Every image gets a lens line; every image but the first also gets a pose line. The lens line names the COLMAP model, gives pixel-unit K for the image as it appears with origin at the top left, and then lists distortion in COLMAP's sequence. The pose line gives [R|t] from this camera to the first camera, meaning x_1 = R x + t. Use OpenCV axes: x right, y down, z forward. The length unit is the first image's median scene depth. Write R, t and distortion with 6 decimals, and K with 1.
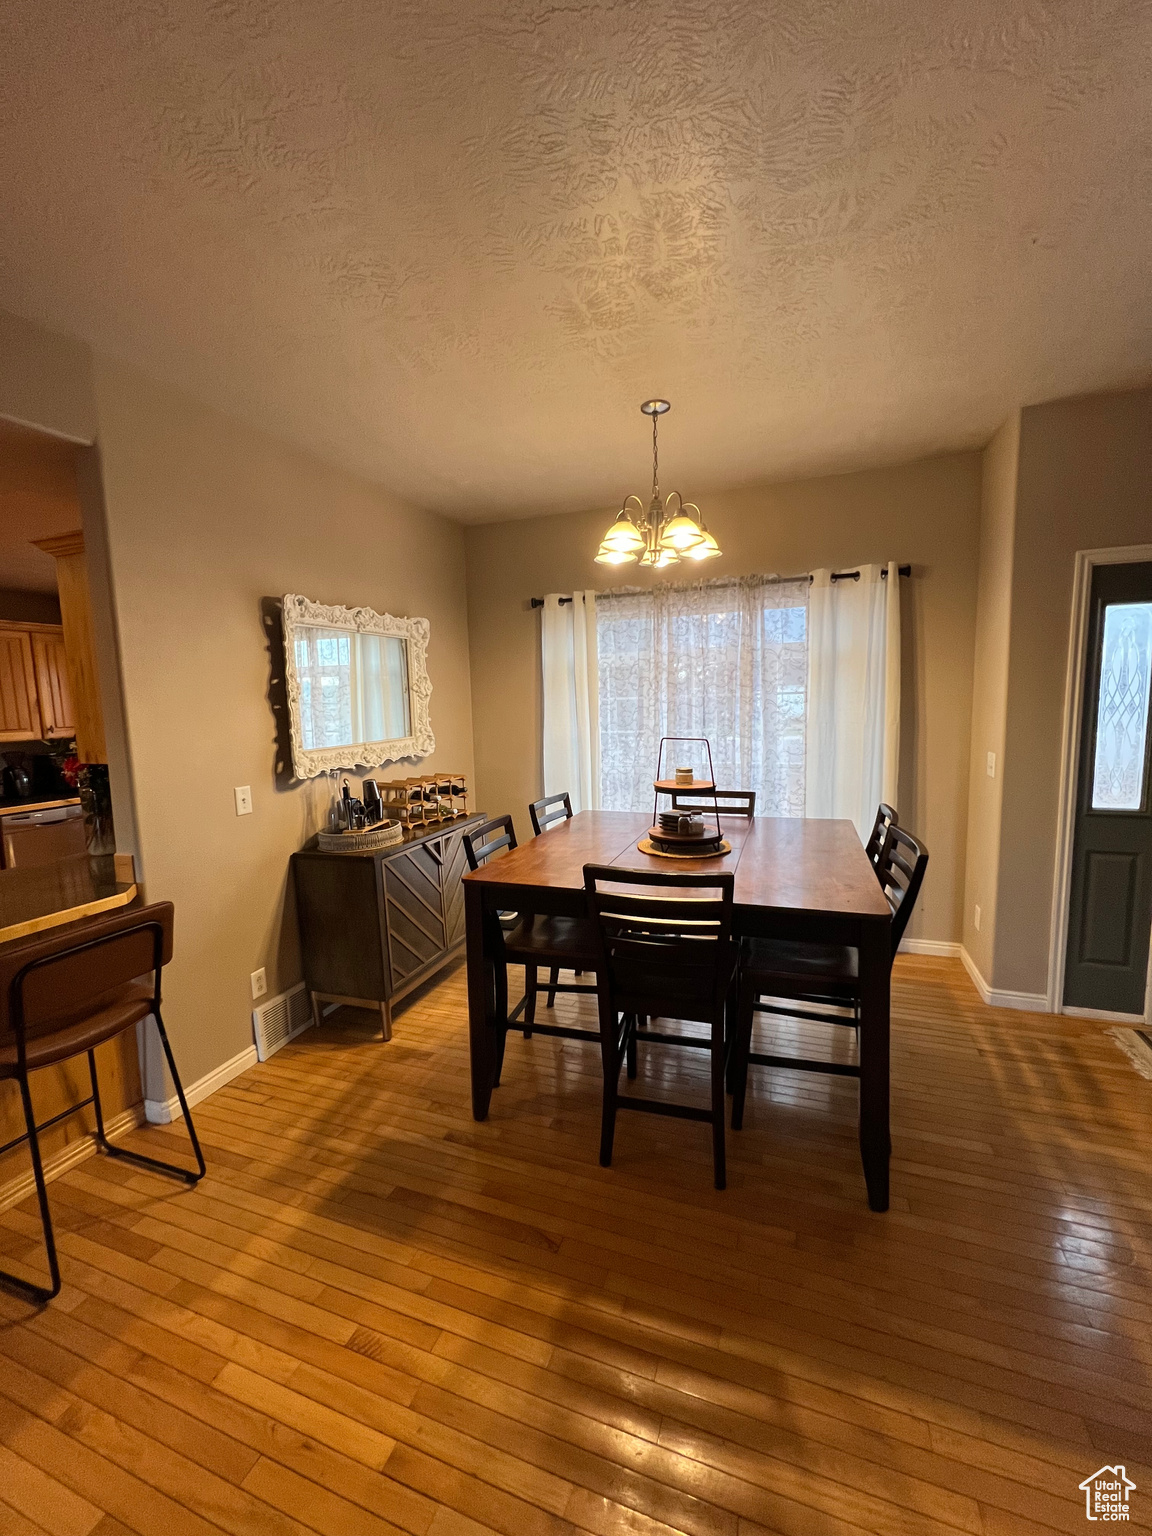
lens RADIAL K [[616.7, 0, 572.0], [0, 616.7, 768.4], [0, 0, 1]] dist [-0.000517, 0.000043]
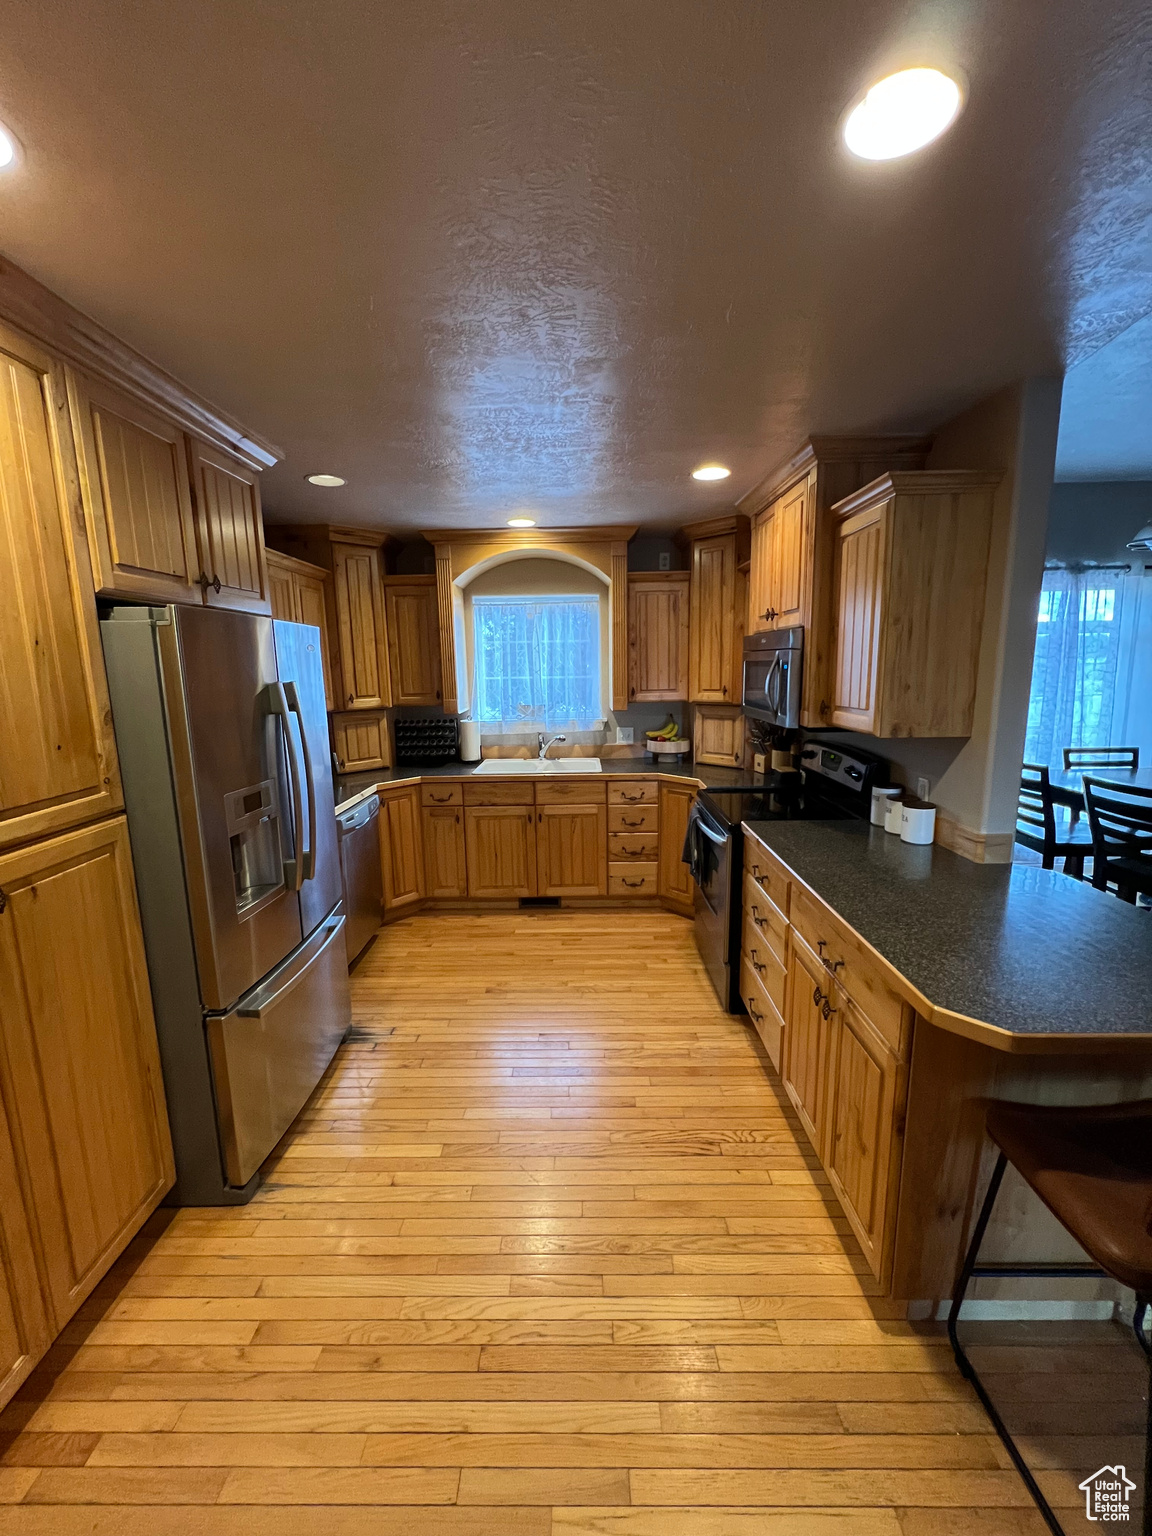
lens RADIAL K [[616.7, 0, 573.5], [0, 616.7, 762.8], [0, 0, 1]] dist [-0.000517, 0.000043]
pose [[0.940381, -0.046041, 0.336994, -1.169880], [0.030953, 0.998269, 0.050013, -0.026810], [-0.338713, -0.036600, 0.940178, 0.261691]]
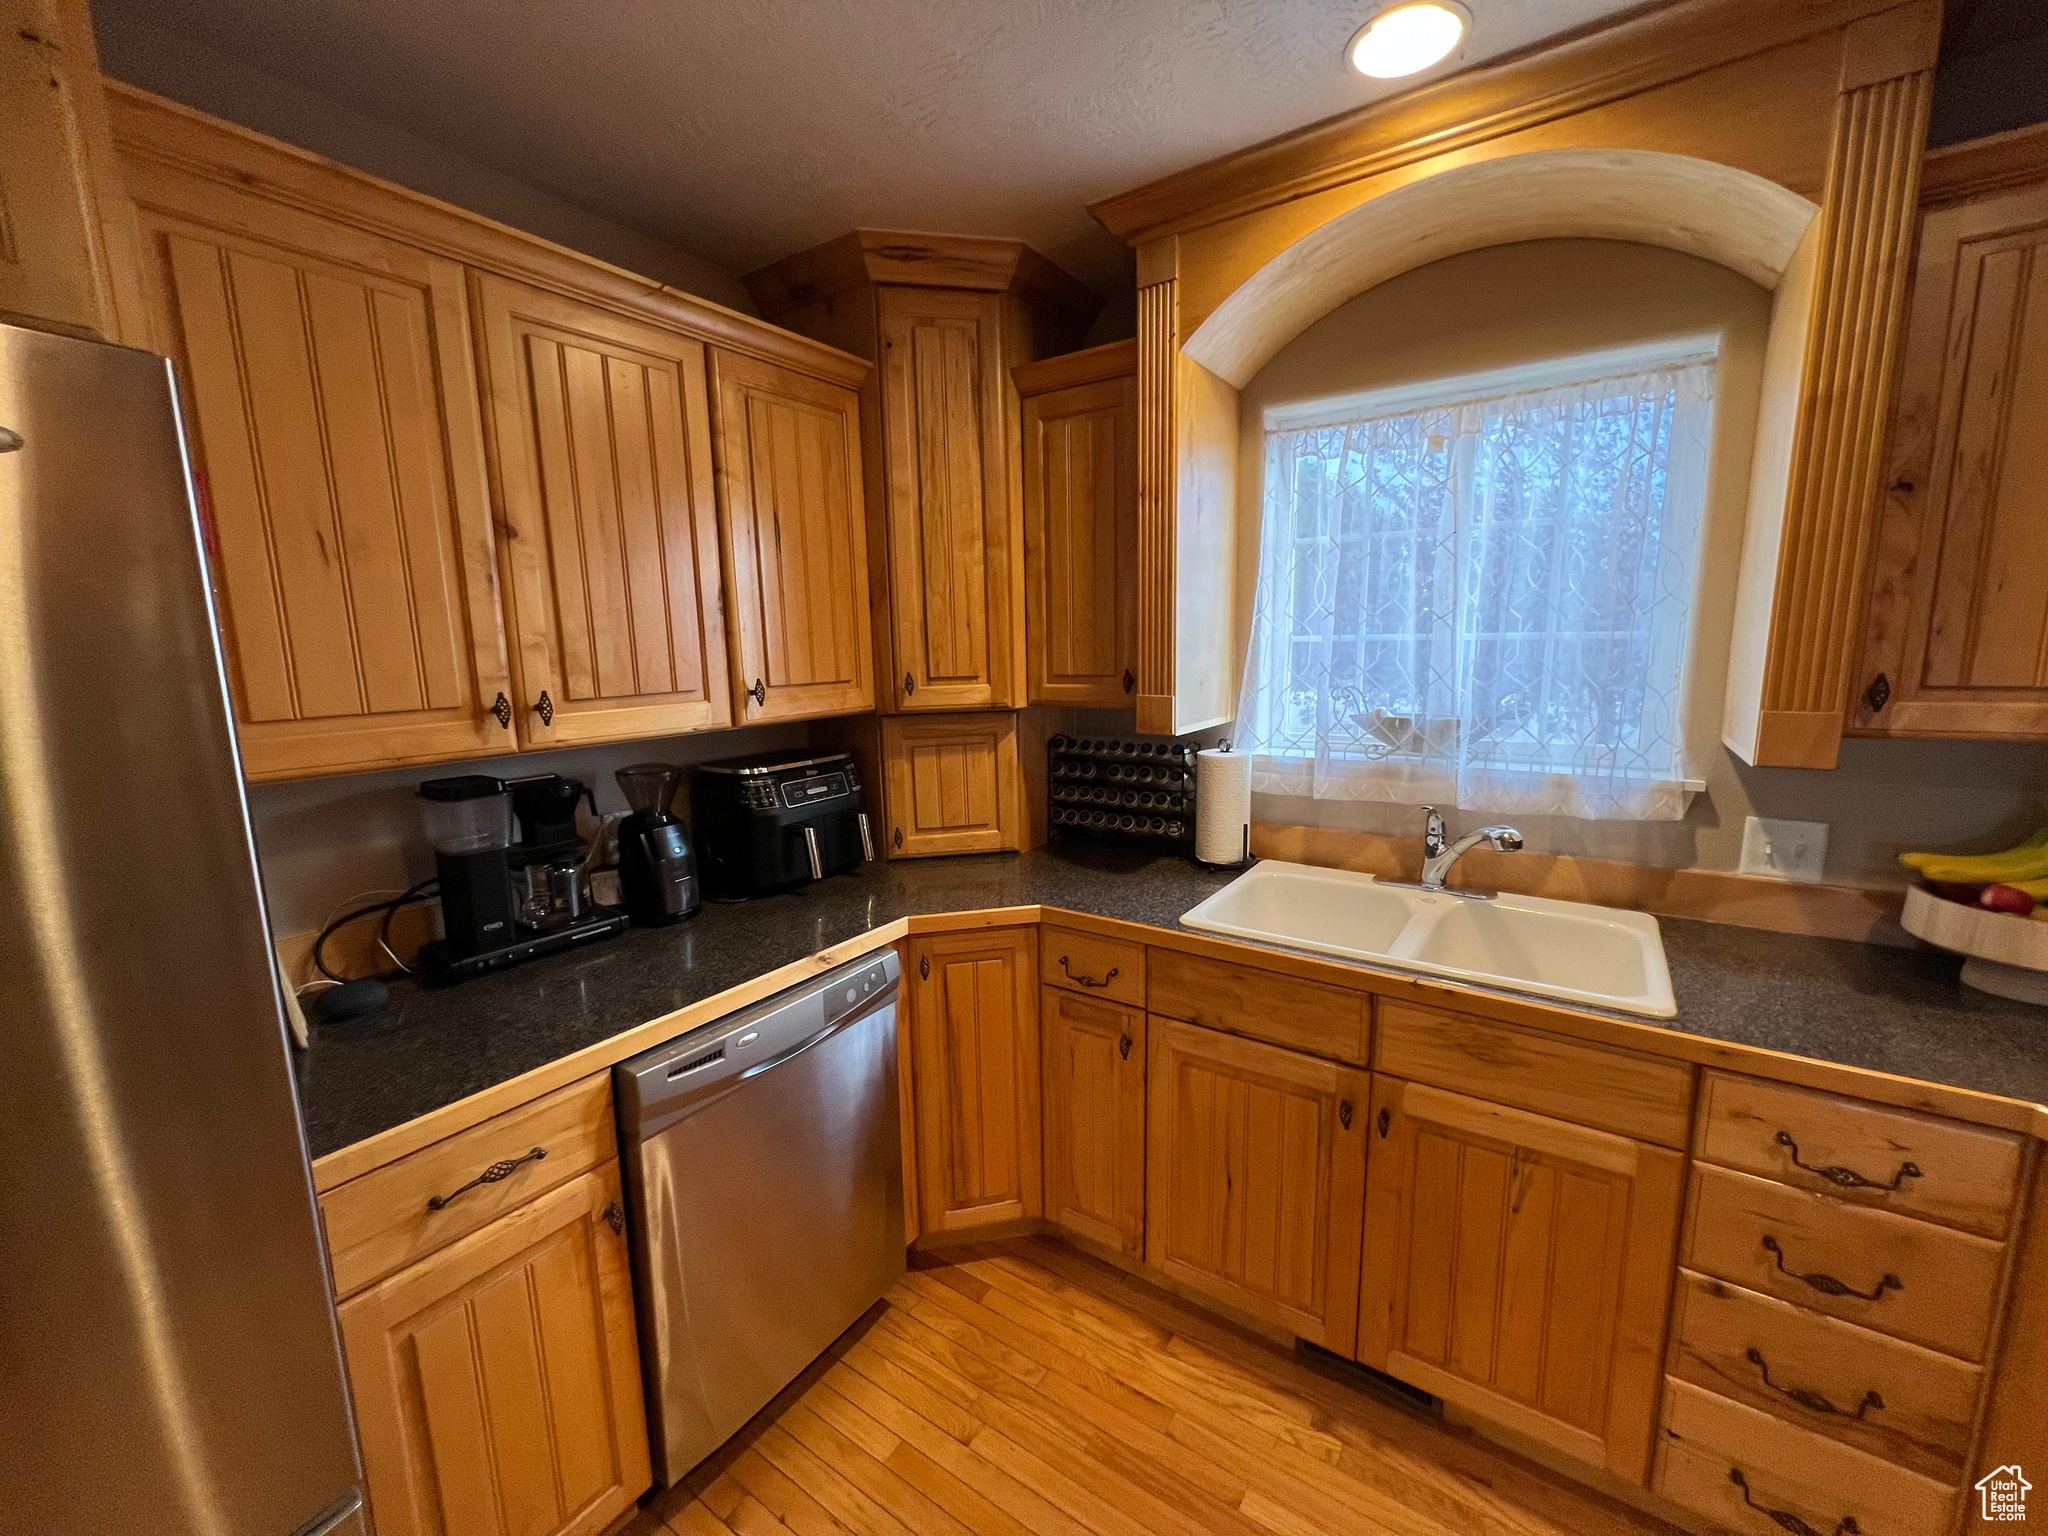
lens RADIAL K [[822.3, 0, 1021.1], [0, 822.3, 770.8], [0, 0, 1]] dist [-0.000517, 0.000043]
pose [[0.970946, 0.045313, -0.234970, -0.921591], [-0.032007, 0.997677, 0.060136, -0.079484], [0.237149, -0.050869, 0.970140, 0.947925]]
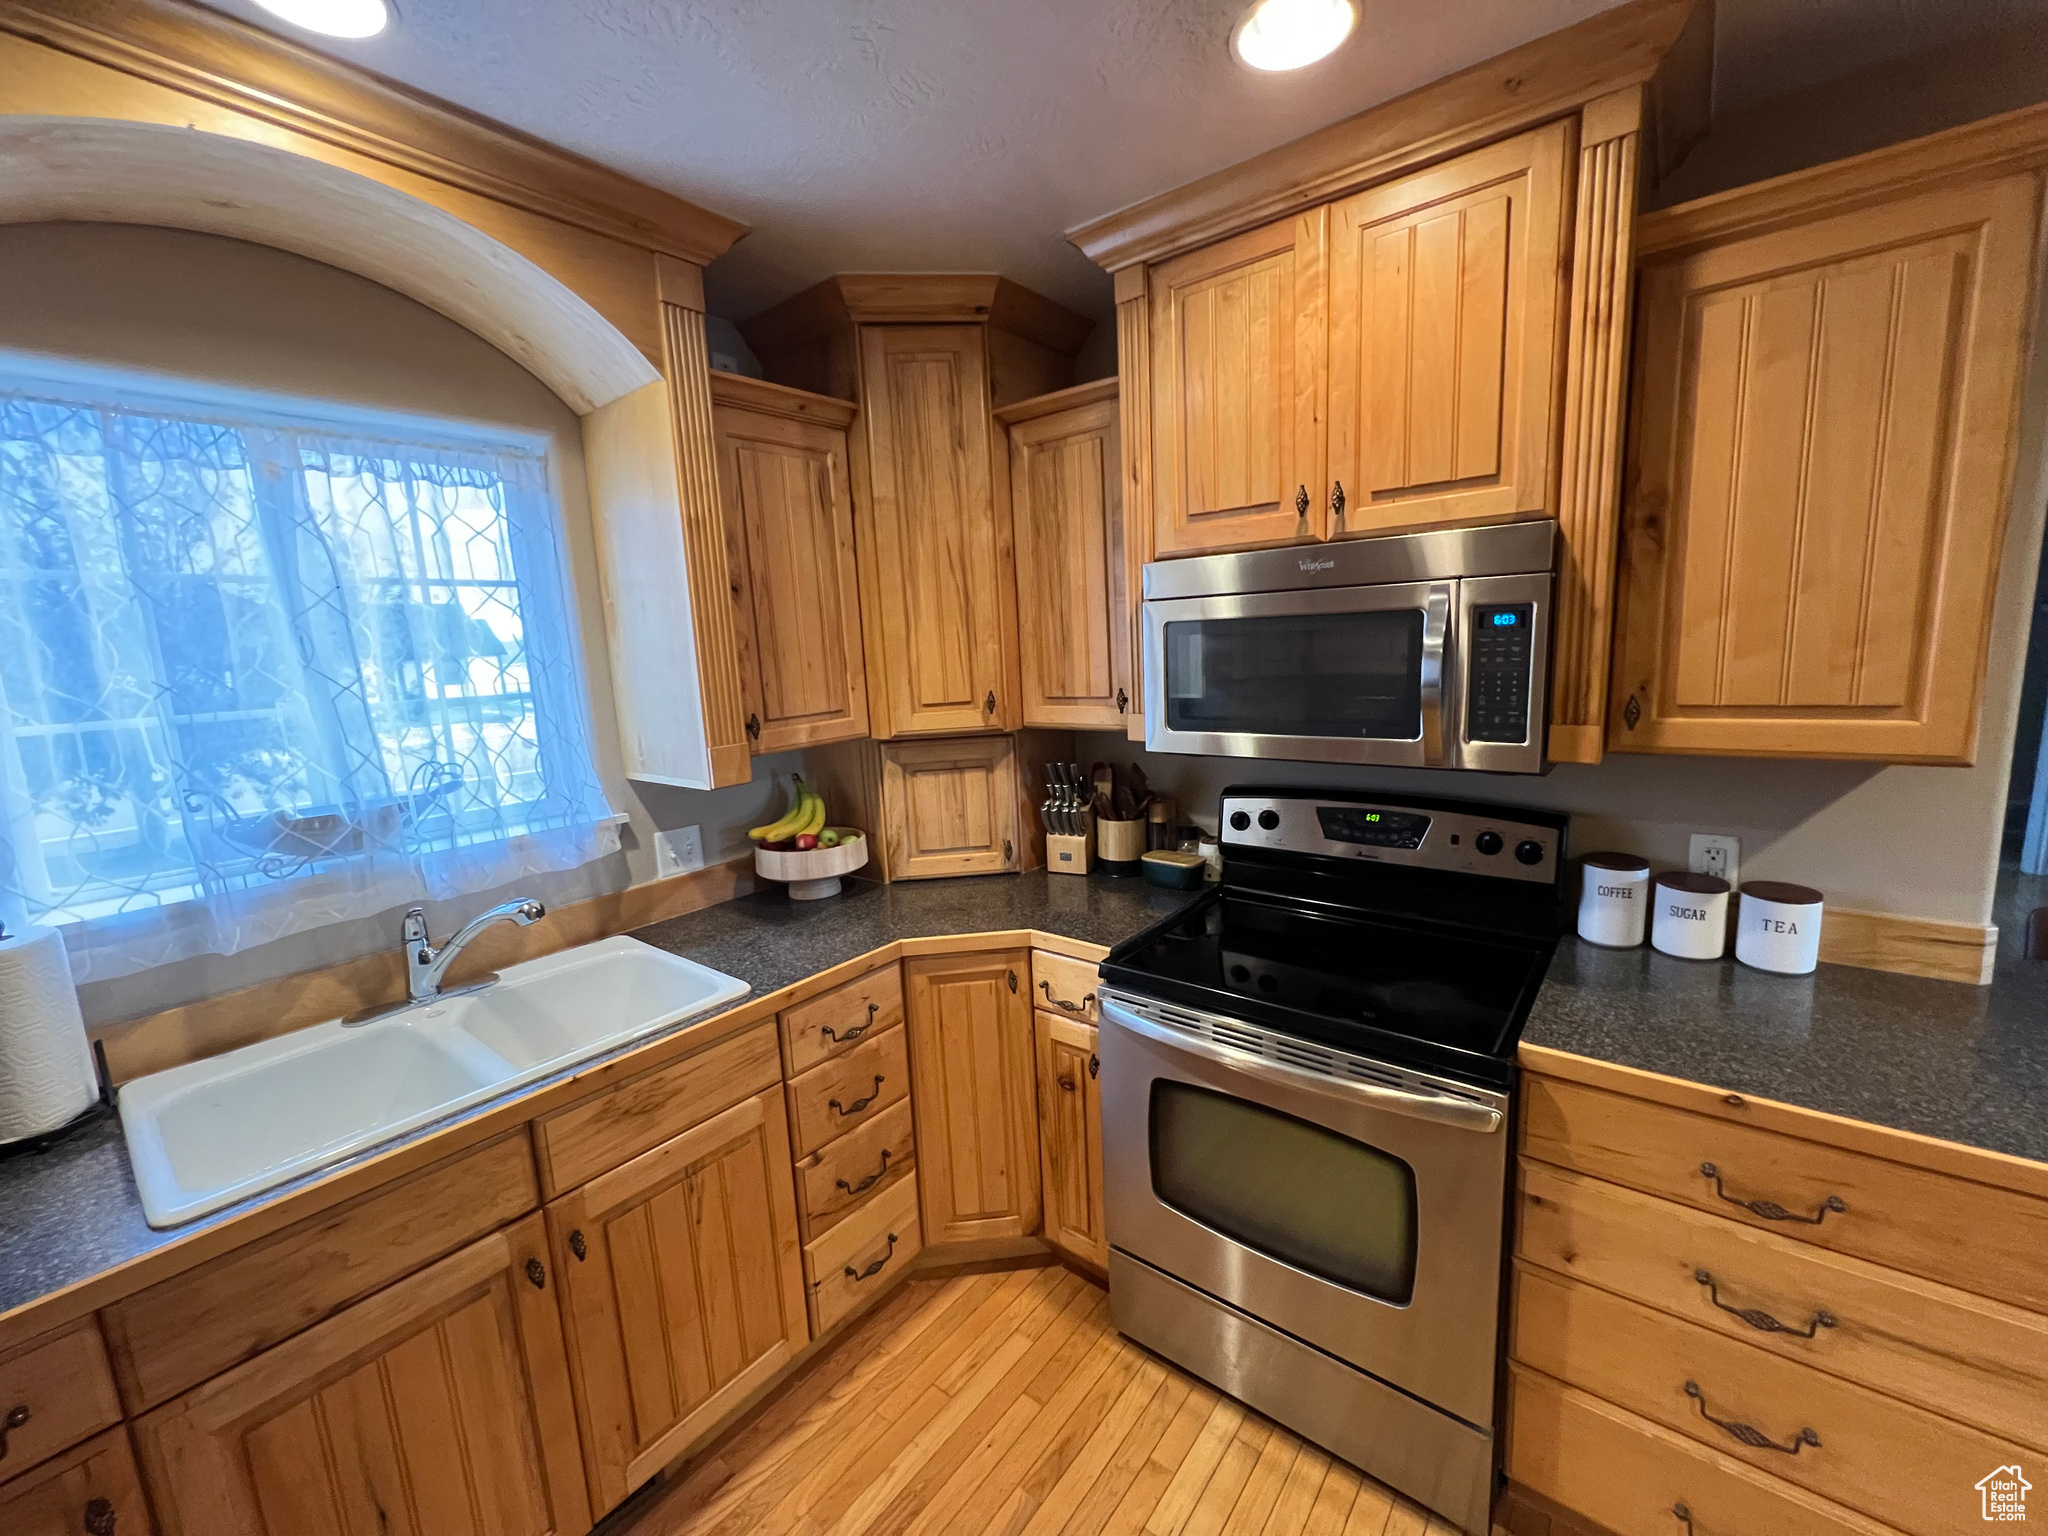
lens RADIAL K [[822.3, 0, 1025.0], [0, 822.3, 771.6], [0, 0, 1]] dist [-0.000517, 0.000043]
pose [[0.309383, -0.141363, 0.940372, -1.114106], [0.141192, 0.984757, 0.101583, -0.107480], [-0.940397, 0.101345, 0.324626, 1.065185]]
